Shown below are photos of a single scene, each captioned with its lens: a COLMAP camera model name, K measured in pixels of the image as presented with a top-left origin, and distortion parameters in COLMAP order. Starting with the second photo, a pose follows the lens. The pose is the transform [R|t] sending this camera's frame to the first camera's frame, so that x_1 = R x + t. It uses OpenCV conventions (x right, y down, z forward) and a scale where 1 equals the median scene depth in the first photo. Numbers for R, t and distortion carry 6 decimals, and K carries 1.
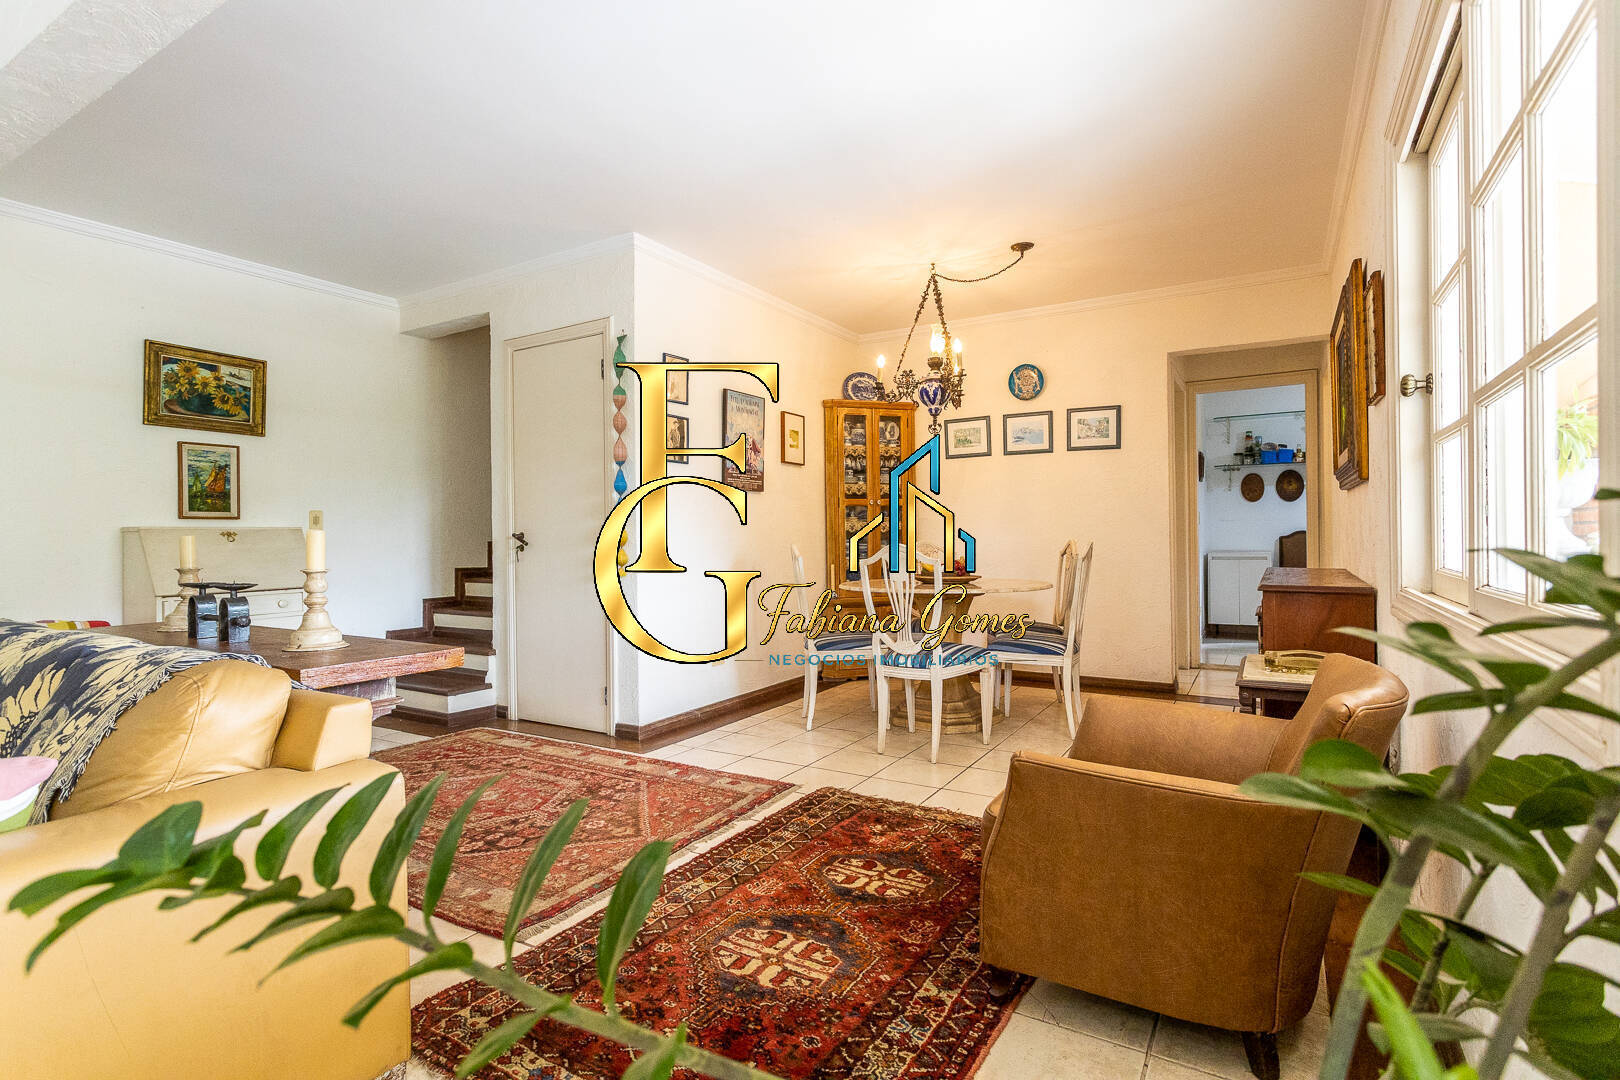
lens RADIAL K [[772.4, 0, 813.9], [0, 772.4, 534.0], [0, 0, 1]] dist [0.005700, 0.001602]
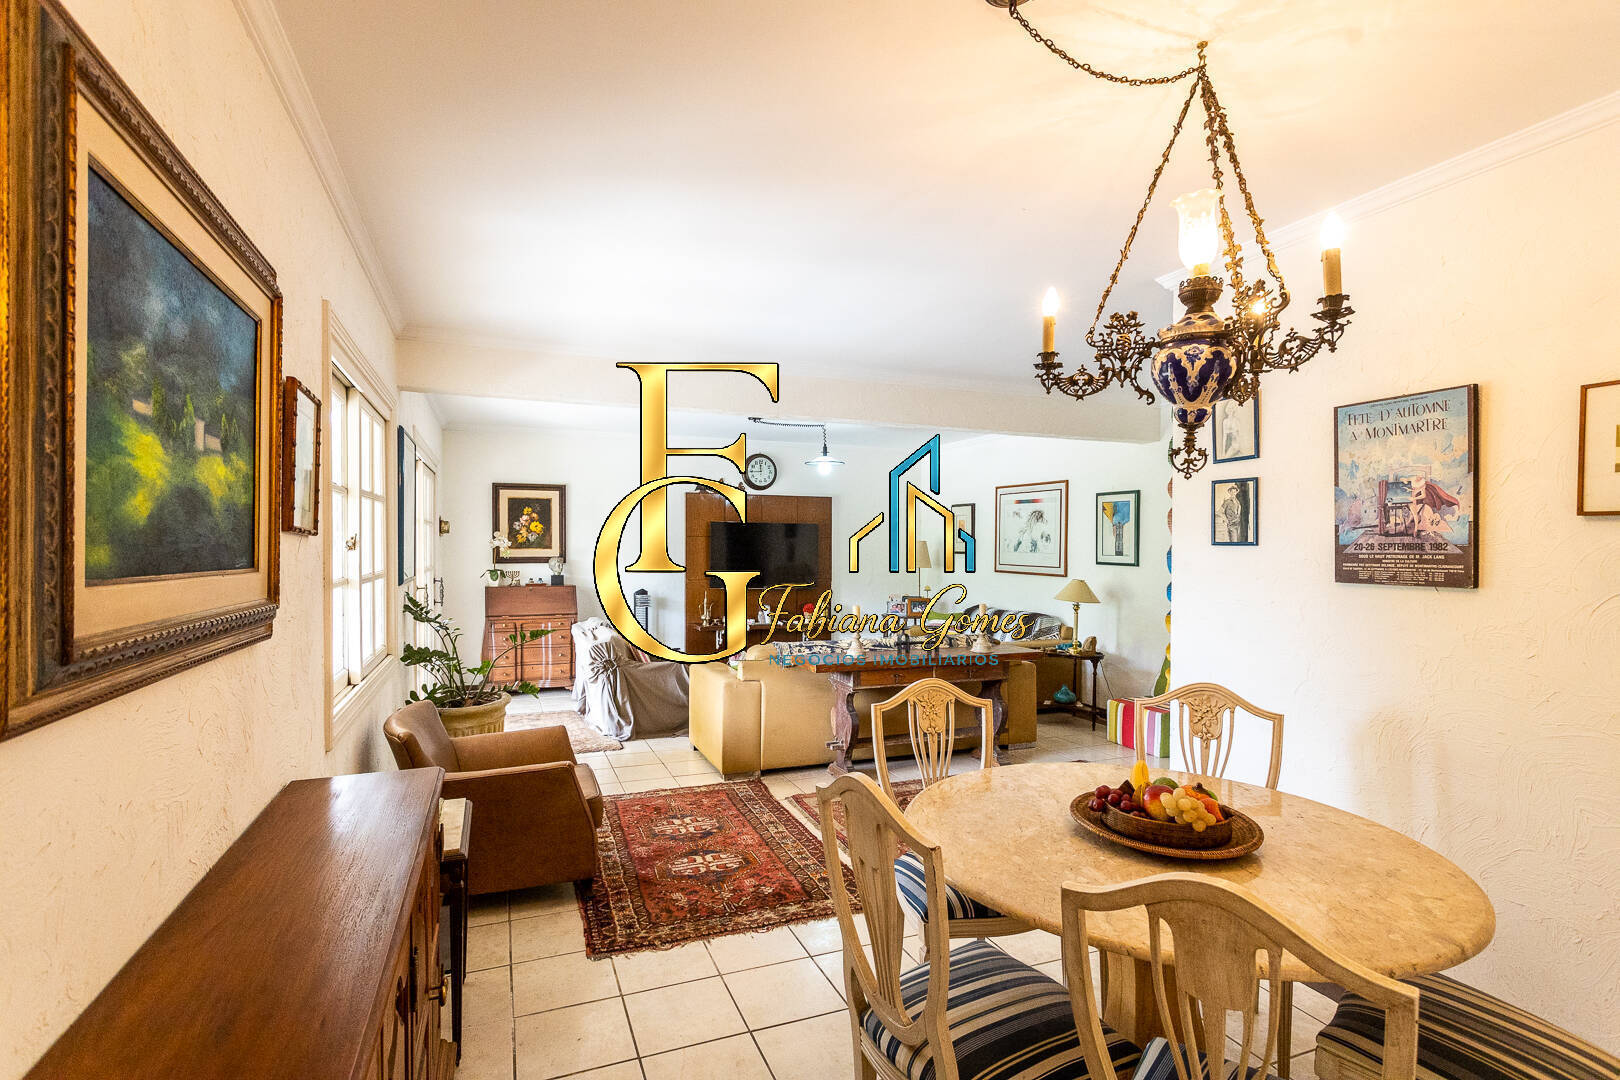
lens RADIAL K [[761.1, 0, 808.8], [0, 761.1, 536.7], [0, 0, 1]] dist [0.004293, 0.001160]
pose [[-0.597433, -0.008574, -0.801873, 1.028176], [-0.002416, 0.999958, -0.008892, -0.153446], [0.801915, -0.003375, -0.597429, 1.833496]]
